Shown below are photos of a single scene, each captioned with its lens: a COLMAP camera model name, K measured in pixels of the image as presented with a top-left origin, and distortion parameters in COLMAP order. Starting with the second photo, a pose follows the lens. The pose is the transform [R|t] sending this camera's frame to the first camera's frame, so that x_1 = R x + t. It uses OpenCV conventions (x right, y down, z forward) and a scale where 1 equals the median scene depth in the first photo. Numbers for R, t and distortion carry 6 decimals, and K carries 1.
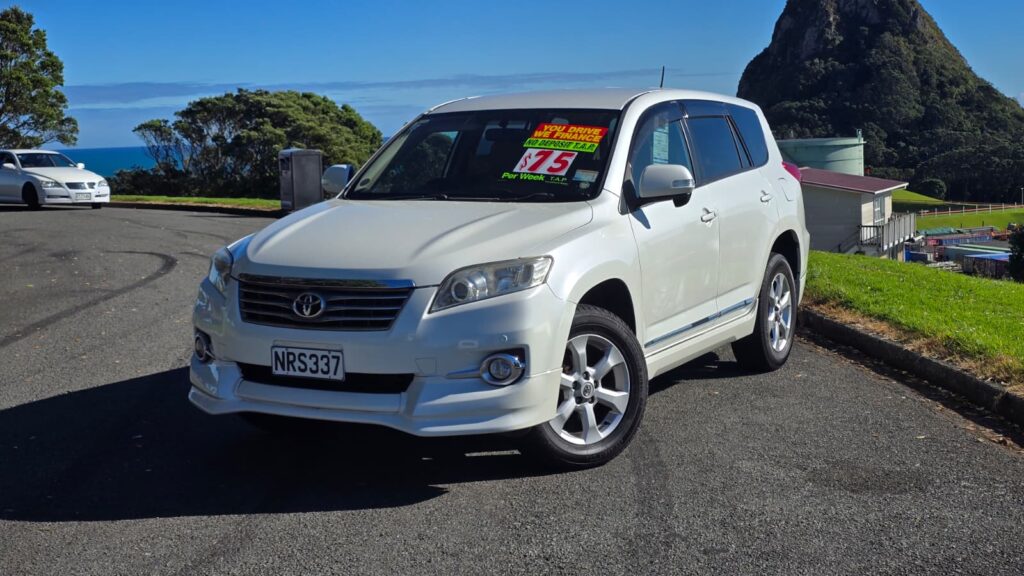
lens RADIAL K [[1394.1, 0, 471.8], [0, 1394.1, 283.9], [0, 0, 1]] dist [0.134824, -0.134896]
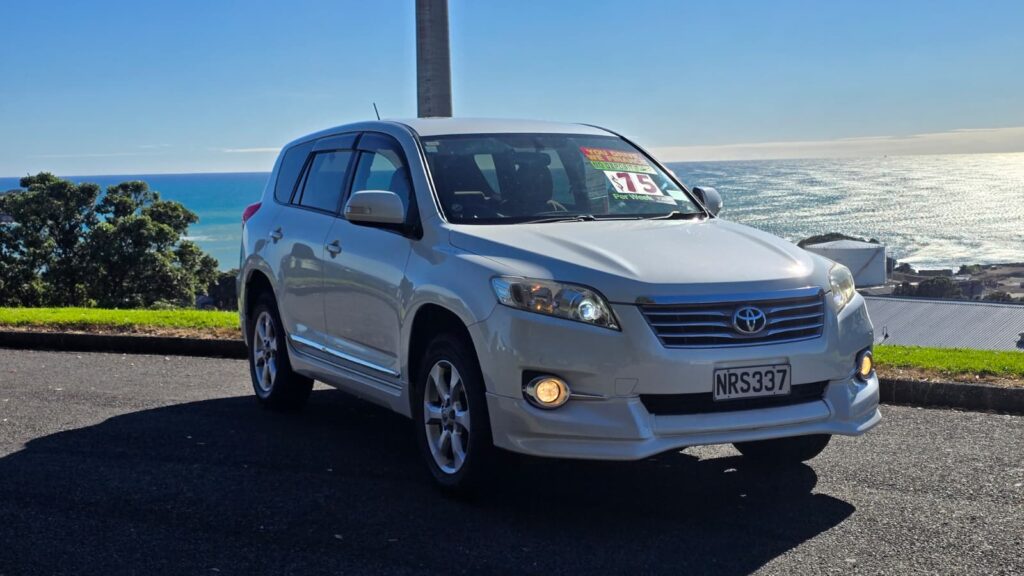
lens RADIAL K [[1394.1, 0, 471.8], [0, 1394.1, 283.9], [0, 0, 1]] dist [0.134824, -0.134896]
pose [[0.587940, -0.044591, 0.807675, -0.845150], [0.091232, 0.995764, -0.011436, -0.013400], [-0.803744, 0.080409, 0.589517, 0.501234]]
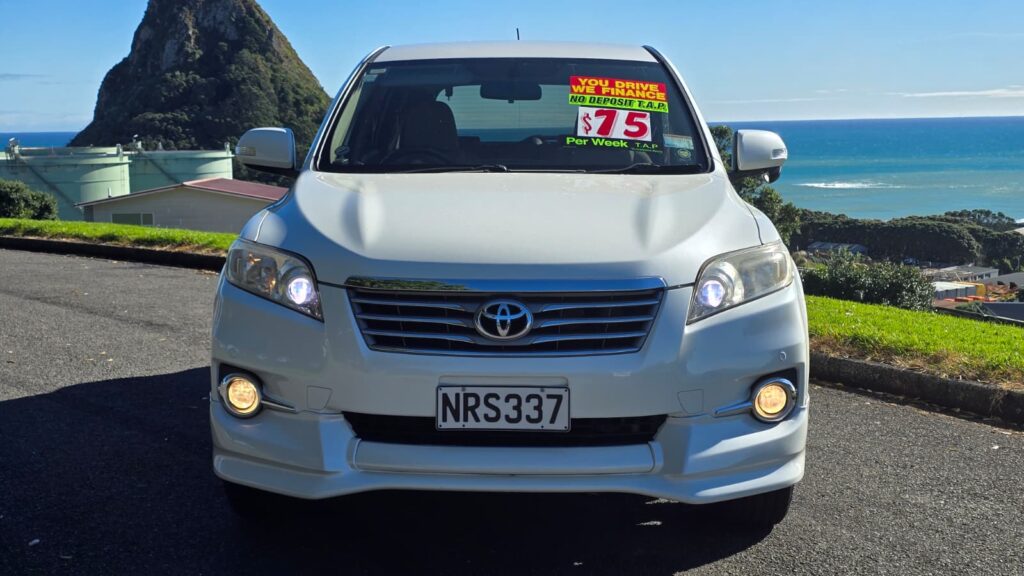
lens RADIAL K [[1394.1, 0, 471.8], [0, 1394.1, 283.9], [0, 0, 1]] dist [0.134824, -0.134896]
pose [[0.894133, -0.026521, 0.447015, -0.361069], [0.030982, 0.999516, -0.002671, -0.000519], [-0.446728, 0.016237, 0.894522, 0.354590]]
